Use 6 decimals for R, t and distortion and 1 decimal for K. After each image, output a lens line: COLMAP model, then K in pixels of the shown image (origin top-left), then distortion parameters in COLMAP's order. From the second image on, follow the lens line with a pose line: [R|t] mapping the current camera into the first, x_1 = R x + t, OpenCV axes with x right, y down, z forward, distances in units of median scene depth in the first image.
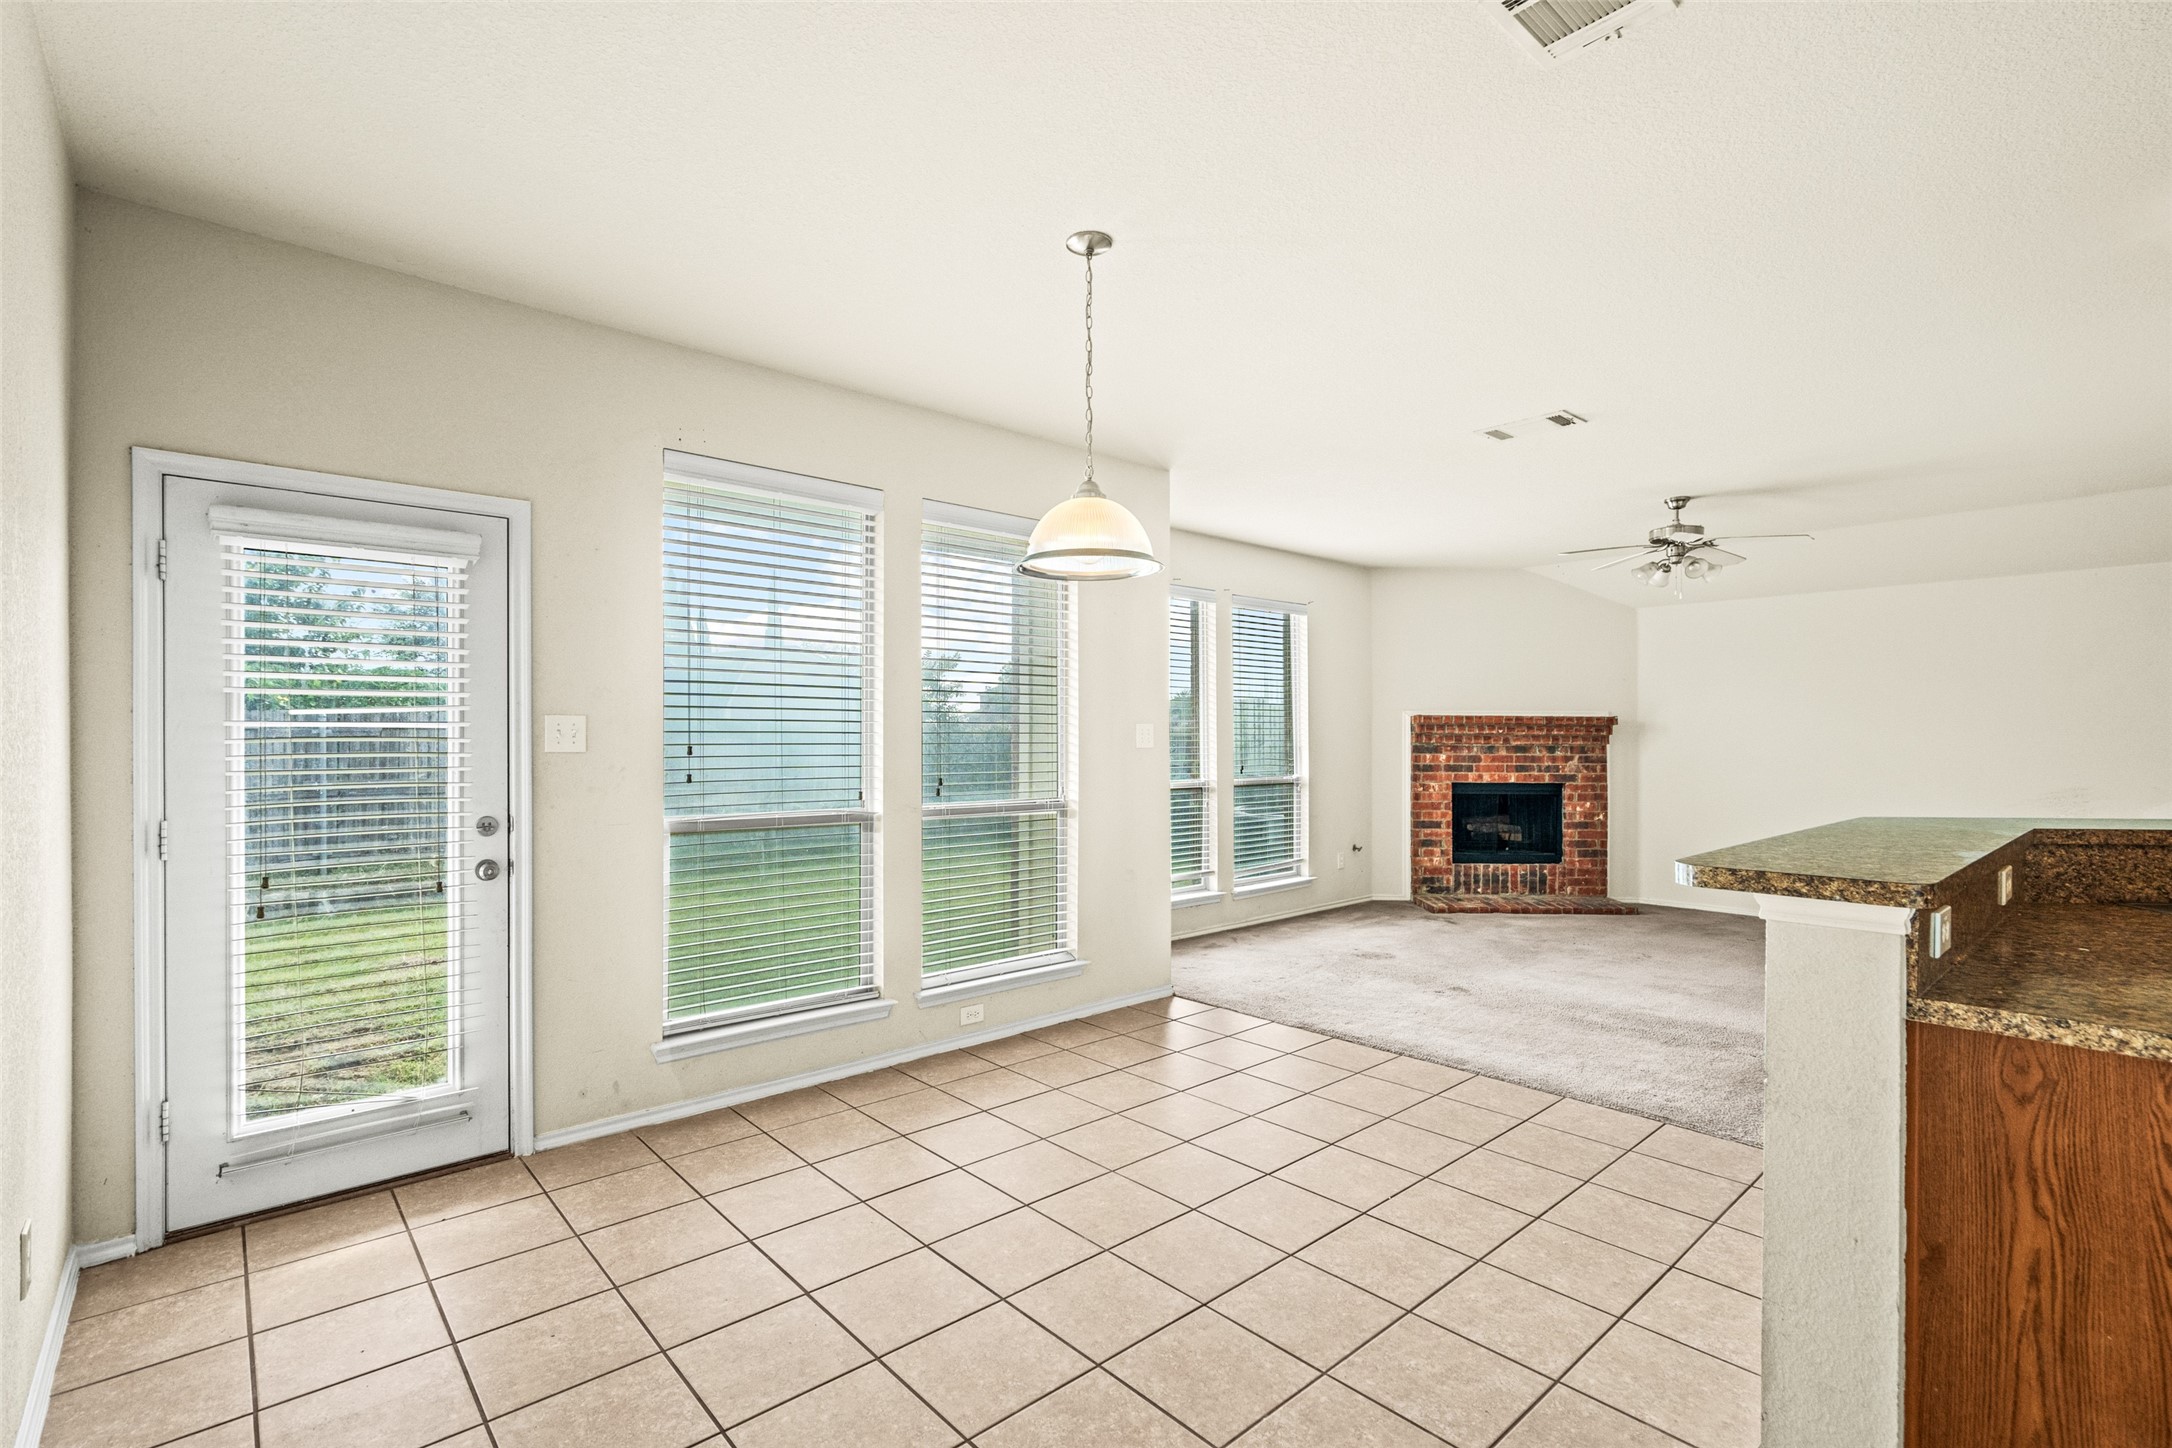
lens RADIAL K [[992.8, 0, 1088.1], [0, 992.8, 739.6], [0, 0, 1]] dist [-0.003015, 0.002201]
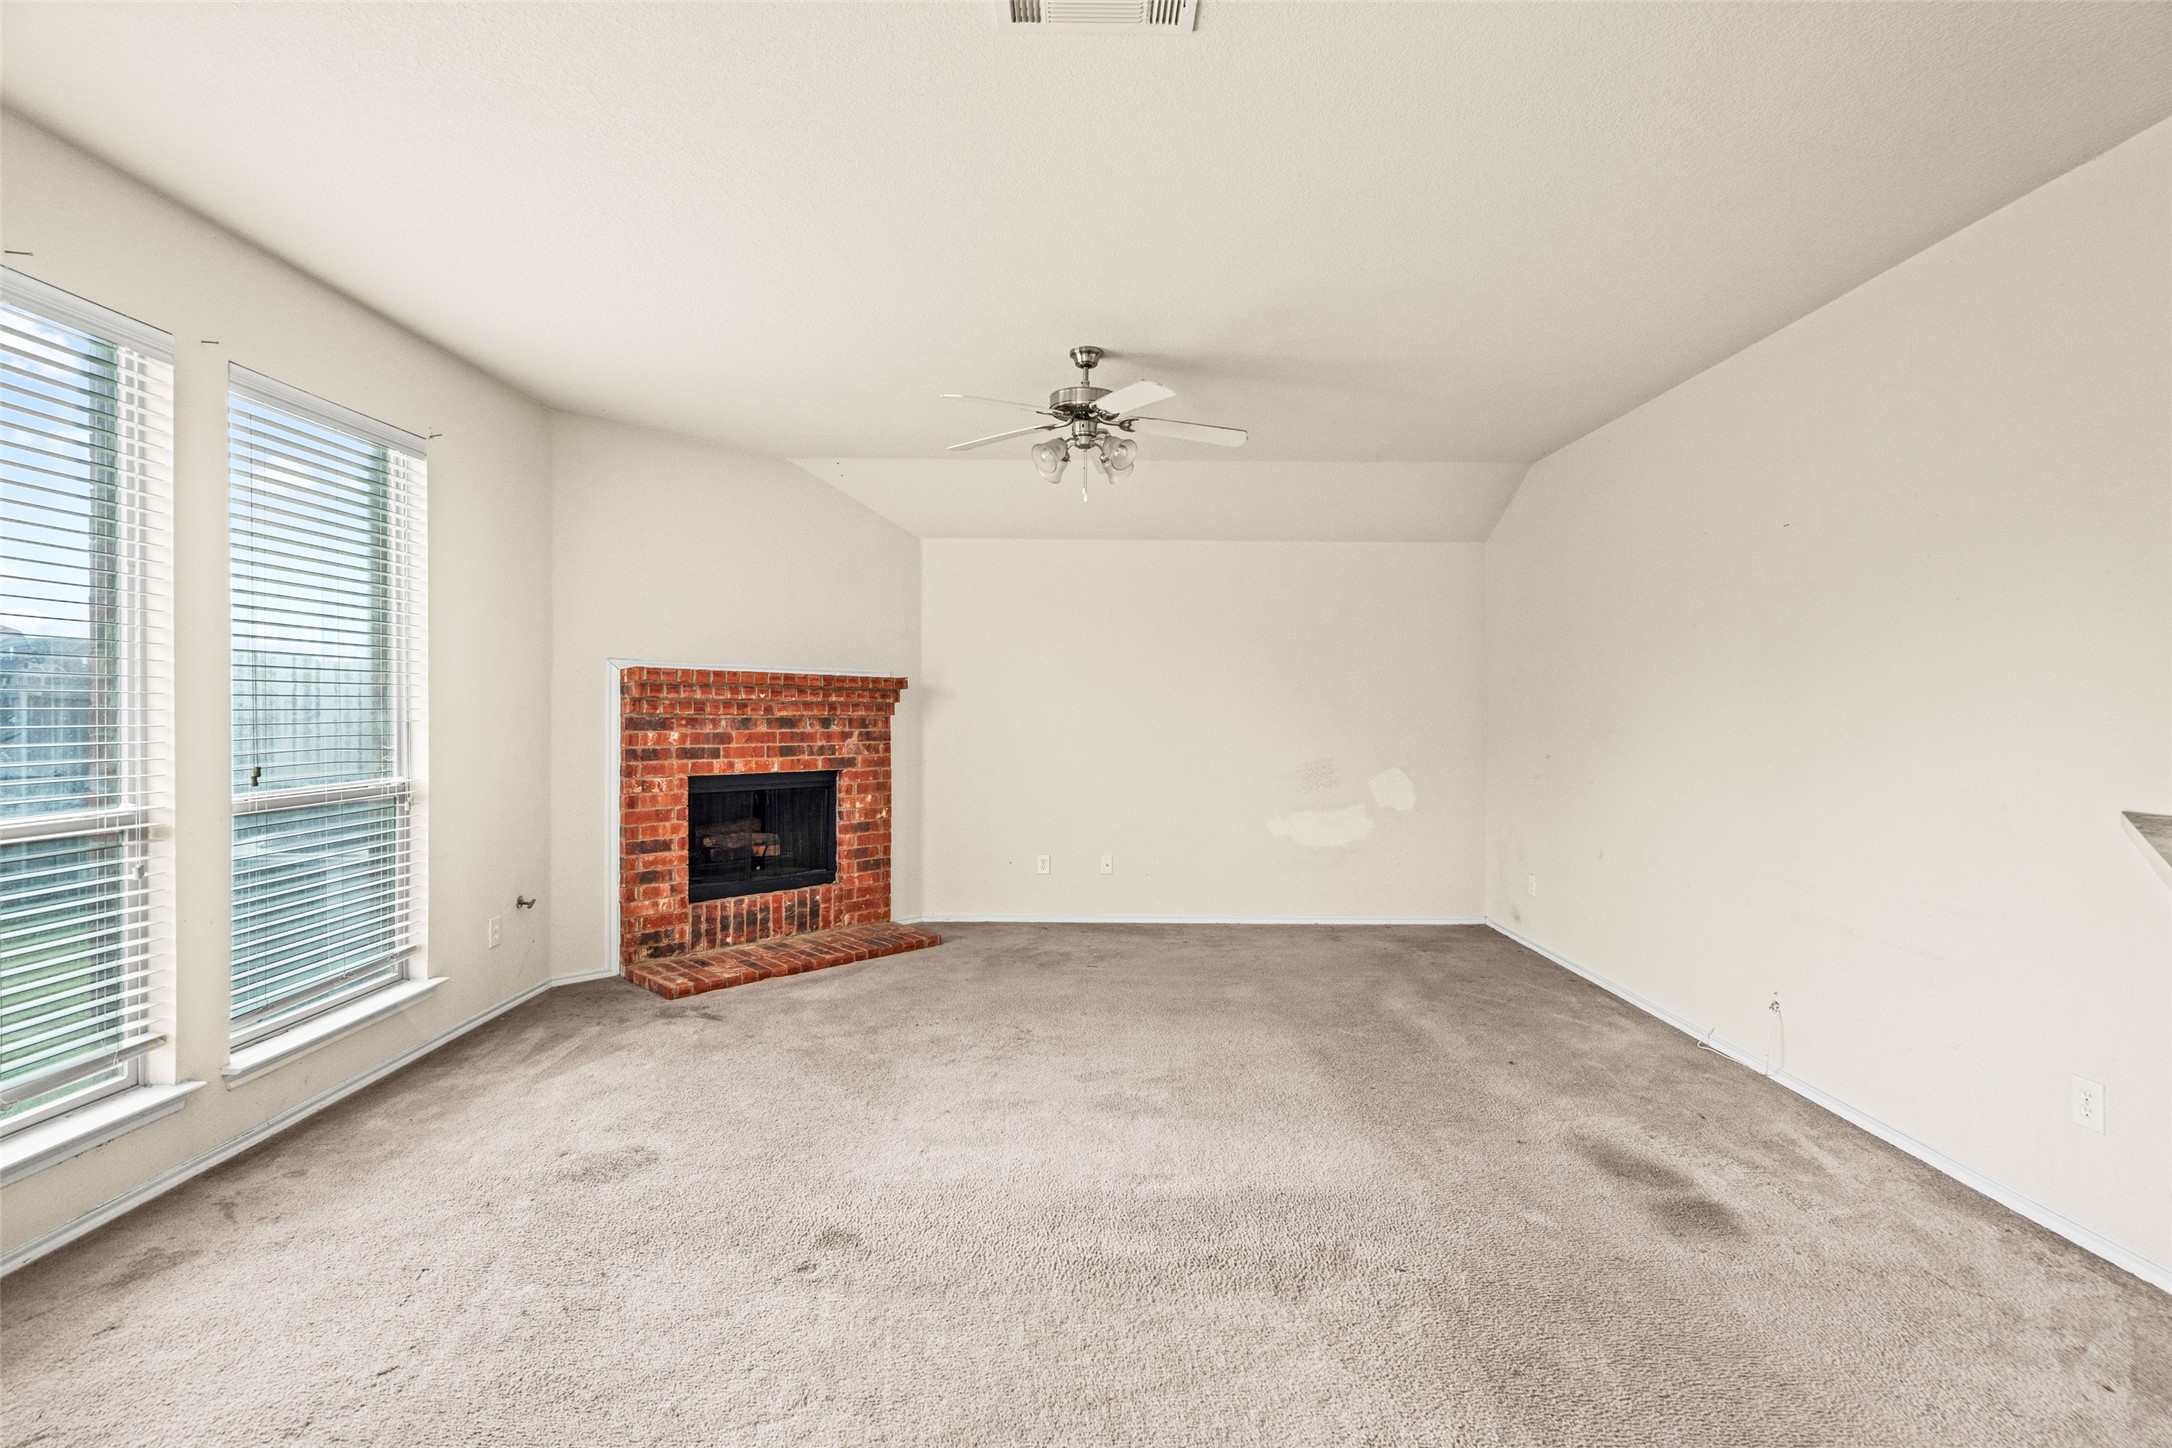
lens RADIAL K [[992.8, 0, 1079.6], [0, 992.8, 711.0], [0, 0, 1]] dist [-0.003015, 0.002201]
pose [[0.671721, 0.002101, 0.740801, 0.067218], [-0.004561, 0.999989, 0.001300, -0.000025], [-0.740790, -0.004252, 0.671723, 0.396163]]
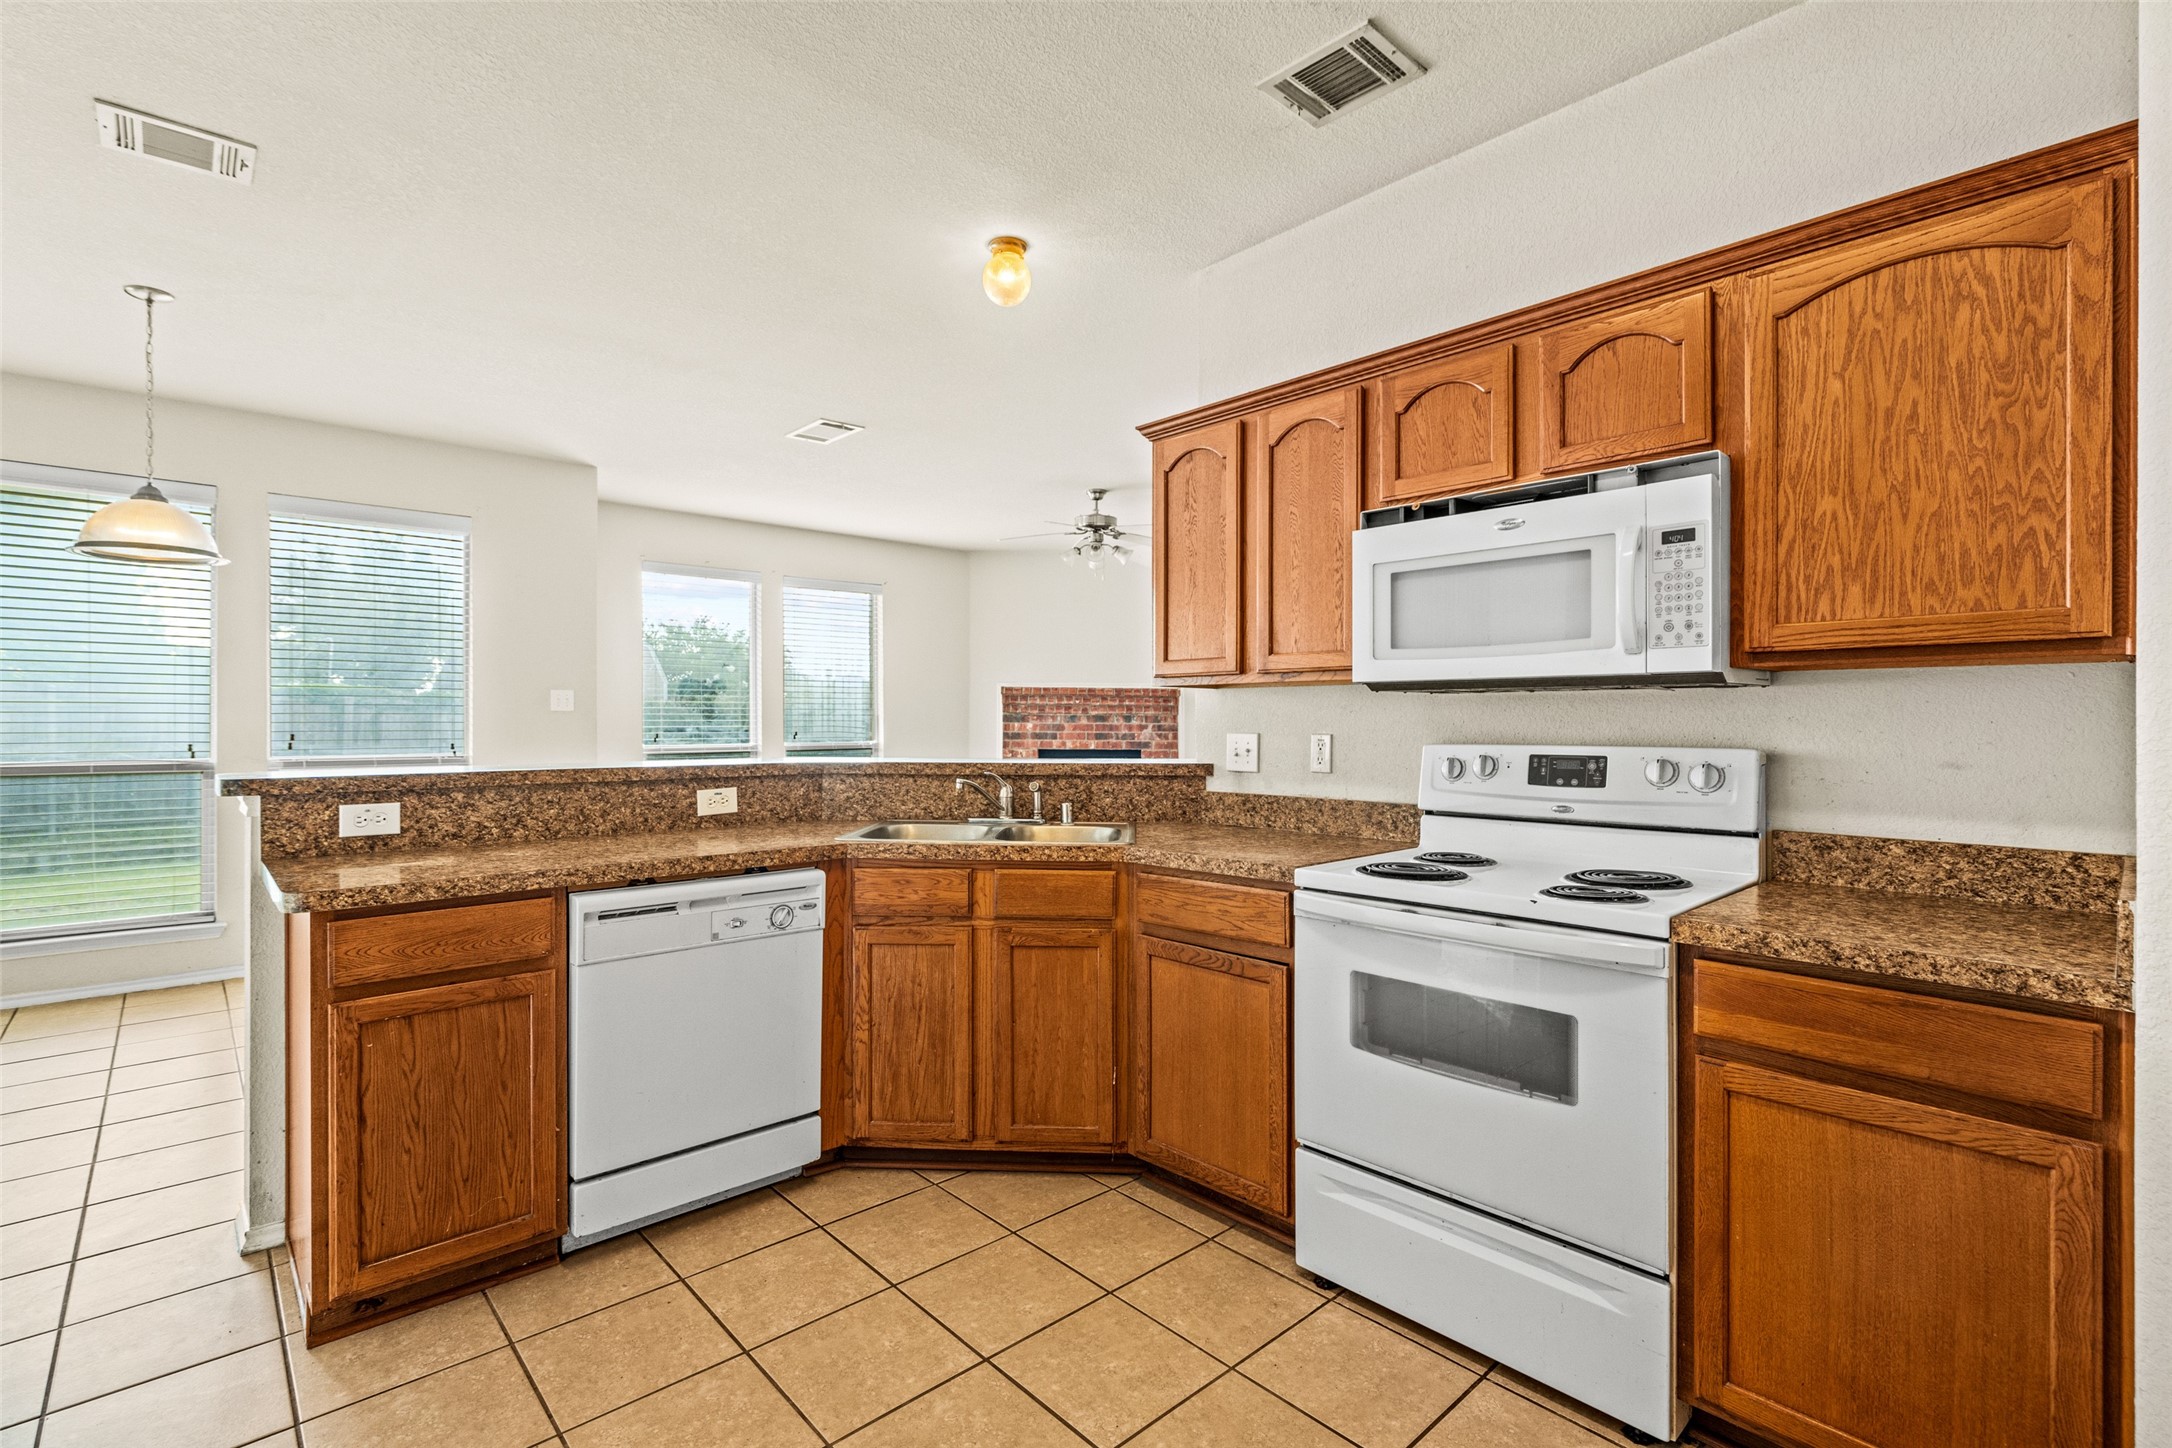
lens RADIAL K [[992.8, 0, 1072.6], [0, 992.8, 715.6], [0, 0, 1]] dist [-0.003015, 0.002201]
pose [[0.999998, 0.001005, 0.001716, 0.405717], [-0.000997, 0.999989, -0.004600, 0.011779], [-0.001721, 0.004598, 0.999988, -0.085836]]
